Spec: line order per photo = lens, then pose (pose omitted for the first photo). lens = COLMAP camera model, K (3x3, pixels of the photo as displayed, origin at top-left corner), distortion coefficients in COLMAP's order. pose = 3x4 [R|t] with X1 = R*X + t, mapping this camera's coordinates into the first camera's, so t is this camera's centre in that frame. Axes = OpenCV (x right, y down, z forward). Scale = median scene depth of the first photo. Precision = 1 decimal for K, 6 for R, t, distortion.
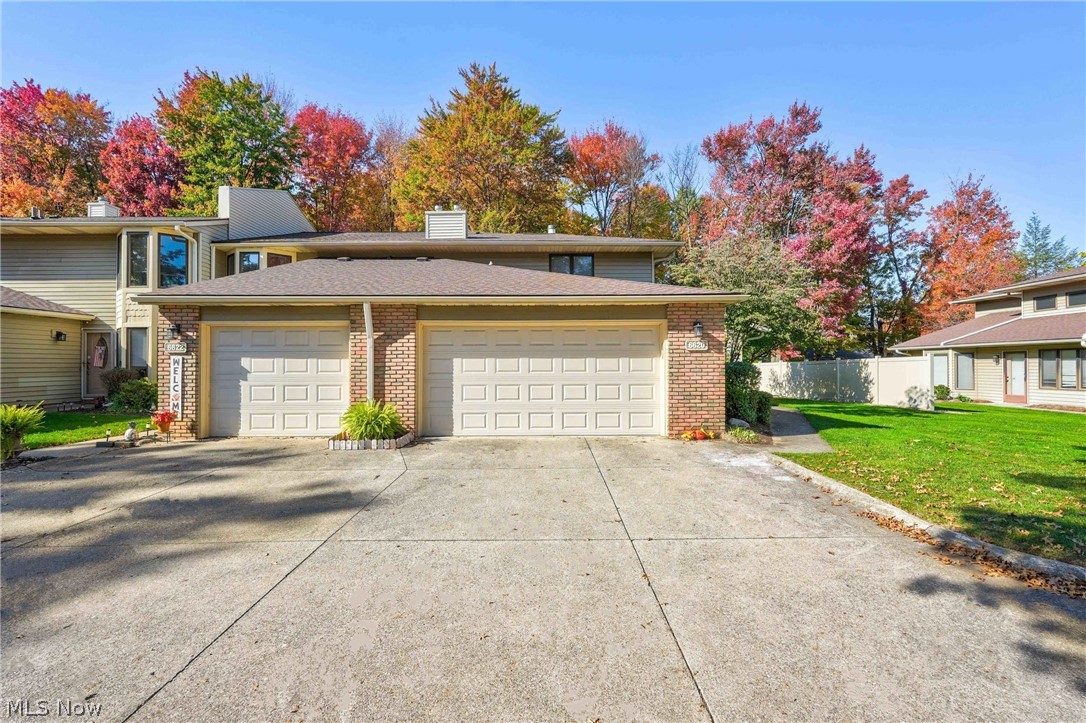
lens RADIAL K [[492.2, 0, 539.6], [0, 492.2, 359.5], [0, 0, 1]] dist [-0.013346, 0.007180]
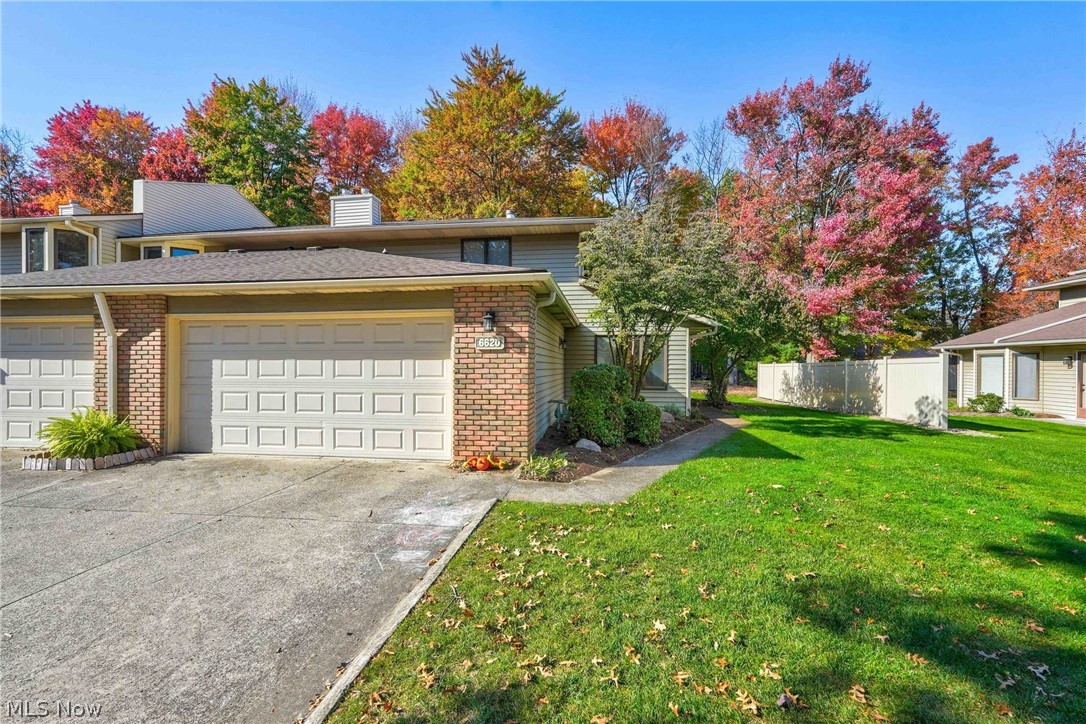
lens RADIAL K [[492.2, 0, 537.4], [0, 492.2, 365.5], [0, 0, 1]] dist [-0.013346, 0.007180]
pose [[0.989306, 0.004998, -0.145769, 0.138132], [-0.002847, 0.999884, 0.014962, -0.001751], [0.145827, -0.014387, 0.989206, 0.075610]]
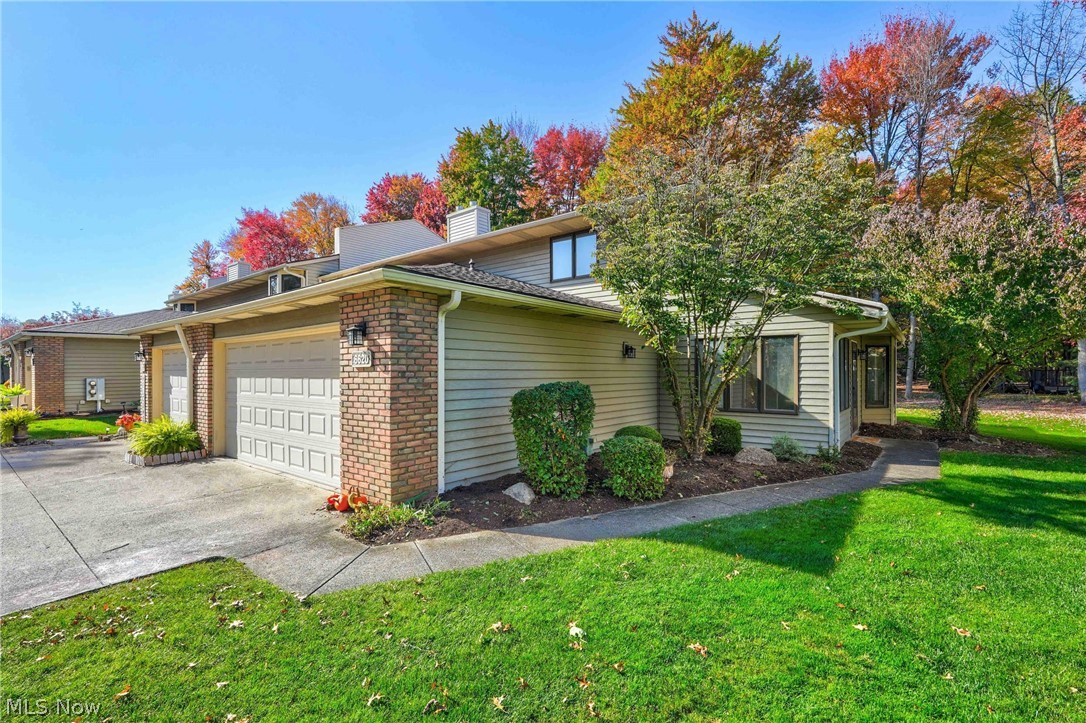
lens RADIAL K [[492.2, 0, 528.1], [0, 492.2, 369.5], [0, 0, 1]] dist [-0.013346, 0.007180]
pose [[0.768548, -0.001370, -0.639790, 0.243815], [0.010192, 0.999897, 0.010102, -0.005691], [0.639710, -0.014285, 0.768483, 0.181106]]
